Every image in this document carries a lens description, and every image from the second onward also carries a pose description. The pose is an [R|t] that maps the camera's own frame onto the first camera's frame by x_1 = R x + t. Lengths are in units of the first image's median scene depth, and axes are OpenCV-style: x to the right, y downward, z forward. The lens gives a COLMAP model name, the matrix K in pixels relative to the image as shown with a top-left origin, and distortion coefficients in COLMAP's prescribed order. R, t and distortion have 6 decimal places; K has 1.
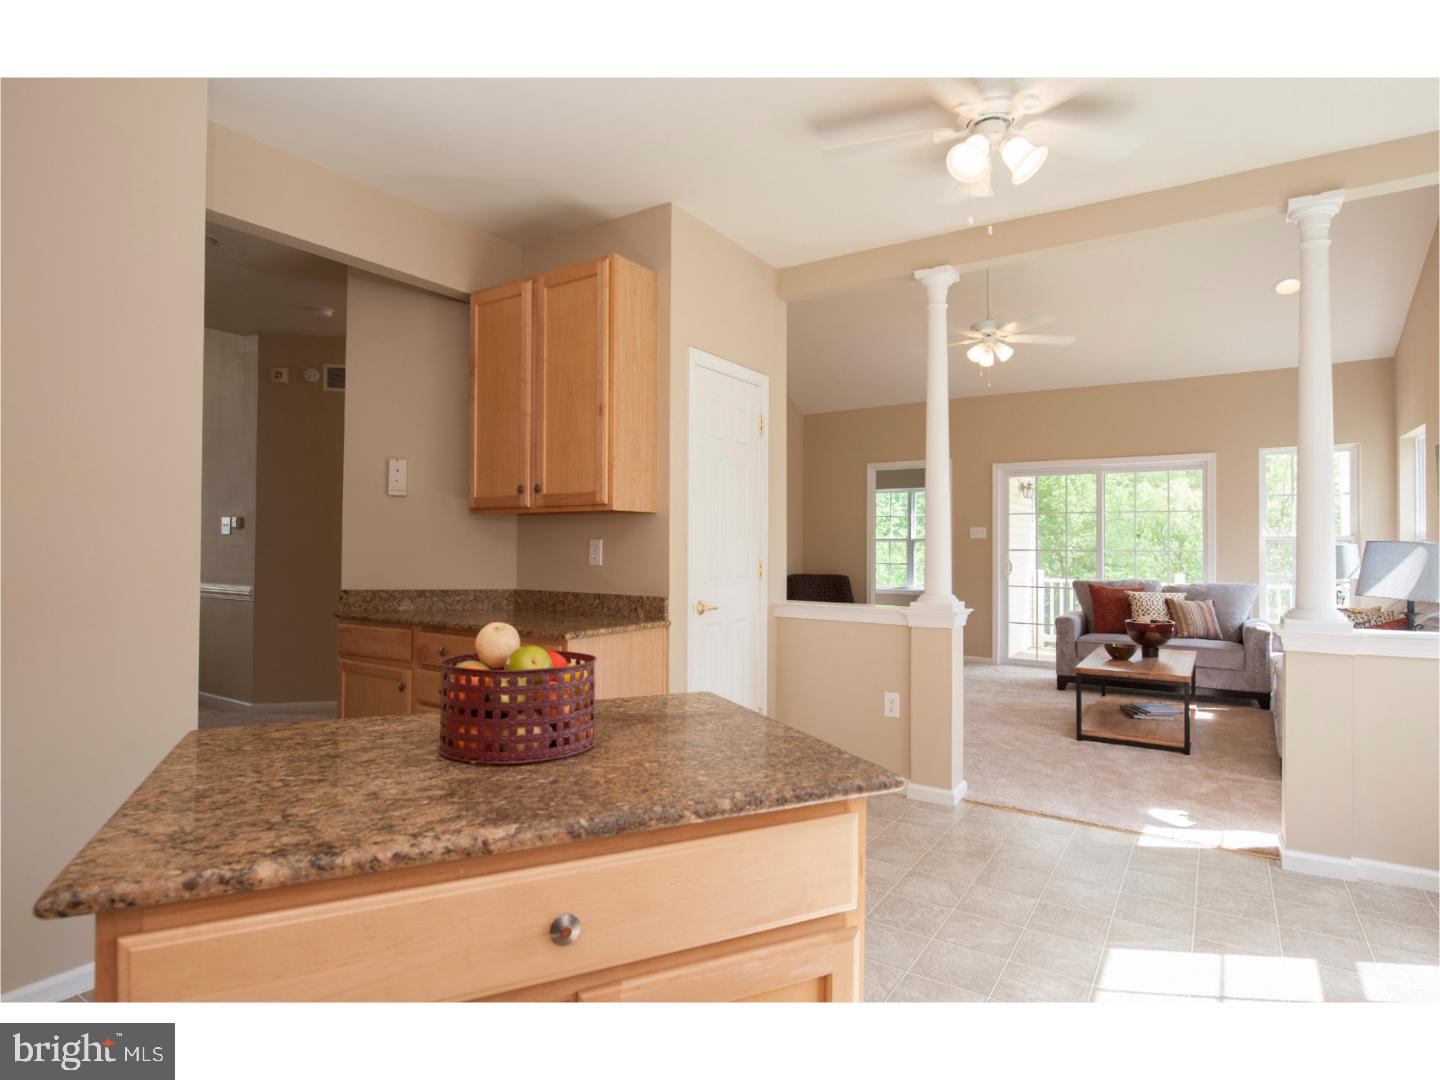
lens RADIAL K [[771.3, 0, 720.0], [0, 771.3, 540.0], [0, 0, 1]] dist [-0.001894, -0.000413]
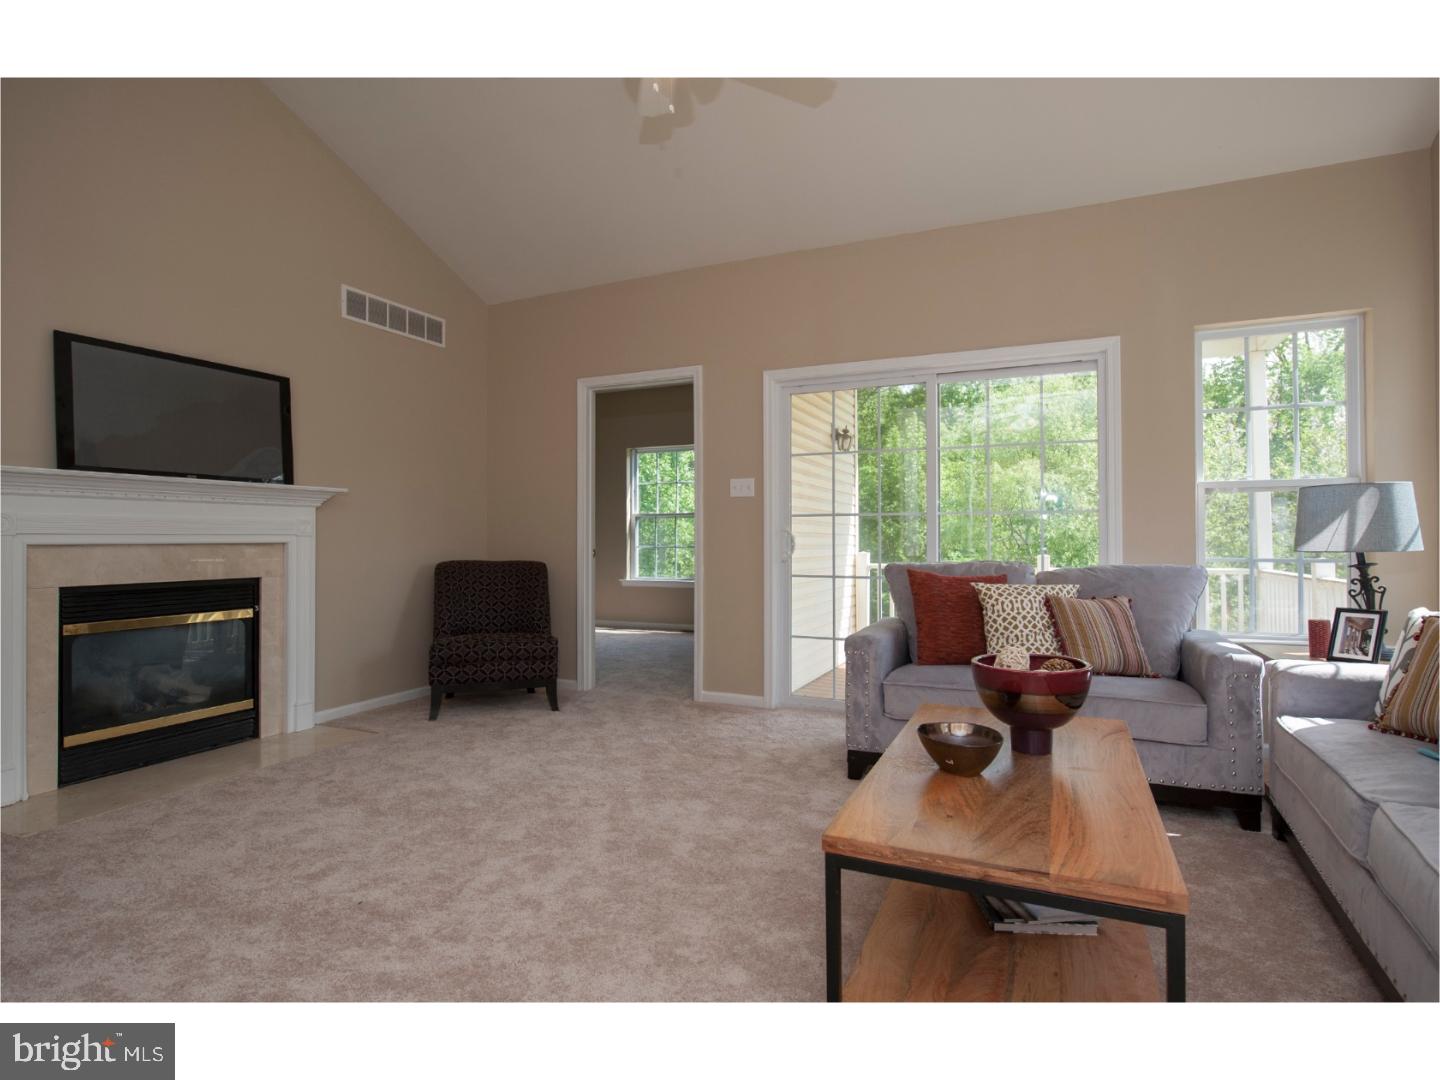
lens RADIAL K [[741.9, 0, 720.0], [0, 741.9, 540.0], [0, 0, 1]] dist [-0.000648, -0.000121]
pose [[0.988142, -0.009560, 0.153247, 0.287341], [0.008054, 0.999913, 0.010449, 0.031572], [-0.153333, -0.009091, 0.988133, 0.543413]]
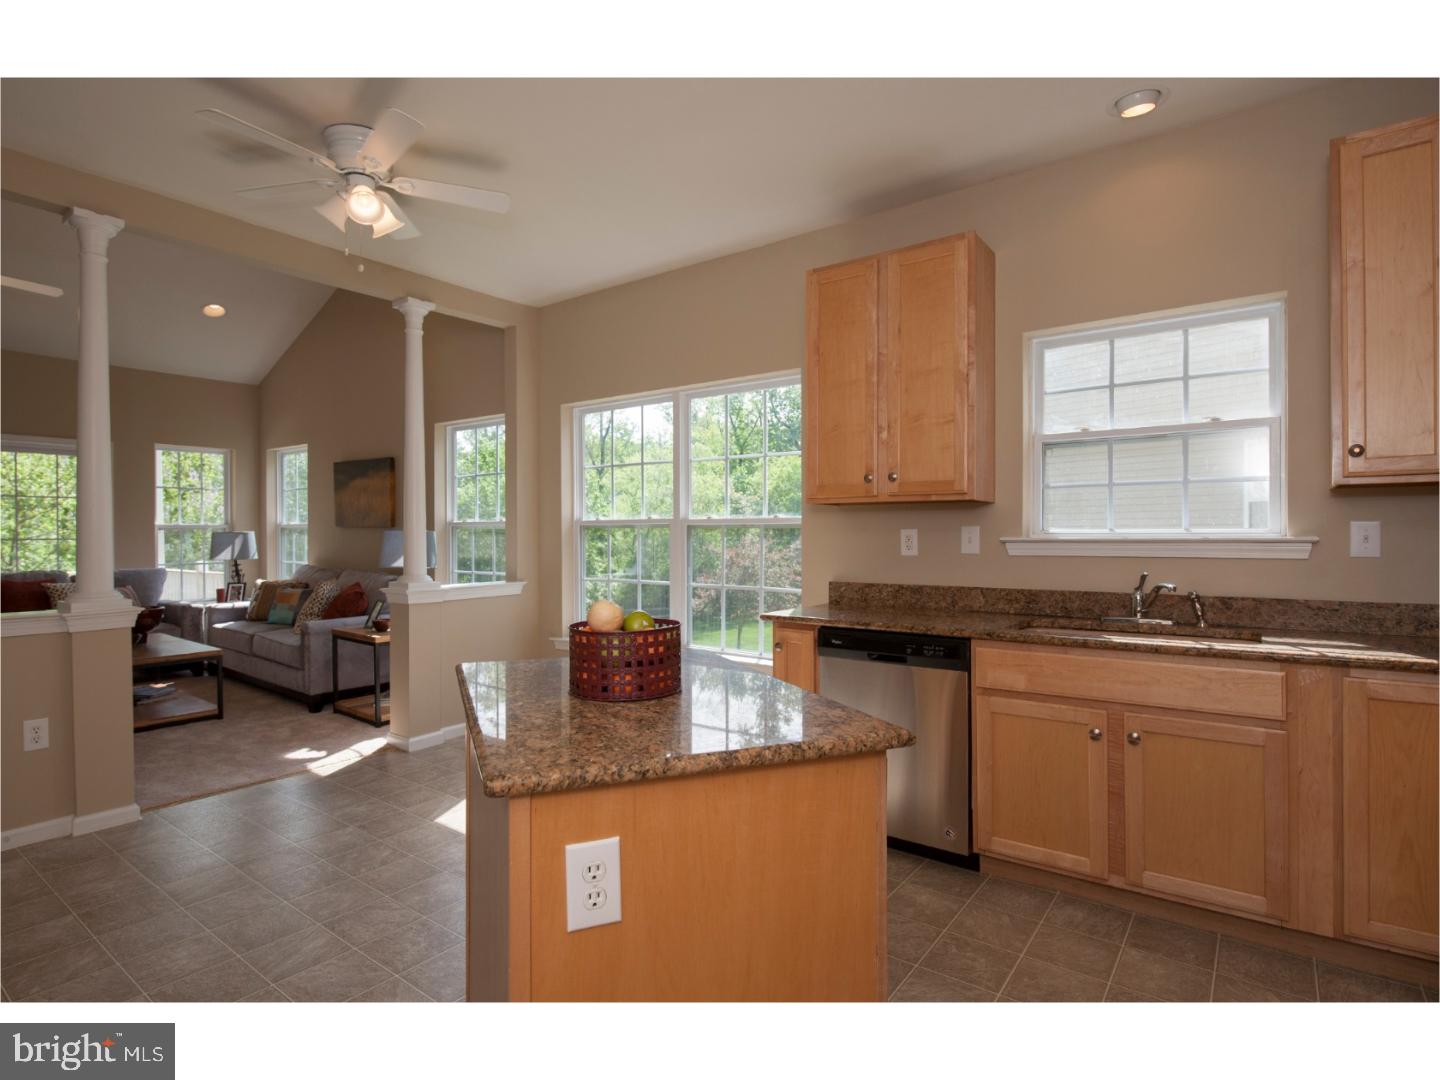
lens RADIAL K [[756.6, 0, 677.5], [0, 756.6, 544.4], [0, 0, 1]] dist [0.001613, 0.000172]
pose [[0.087744, -0.017646, 0.995987, -0.317072], [-0.005469, 0.999819, 0.018196, -0.000372], [-0.996128, -0.007044, 0.087632, 0.173397]]
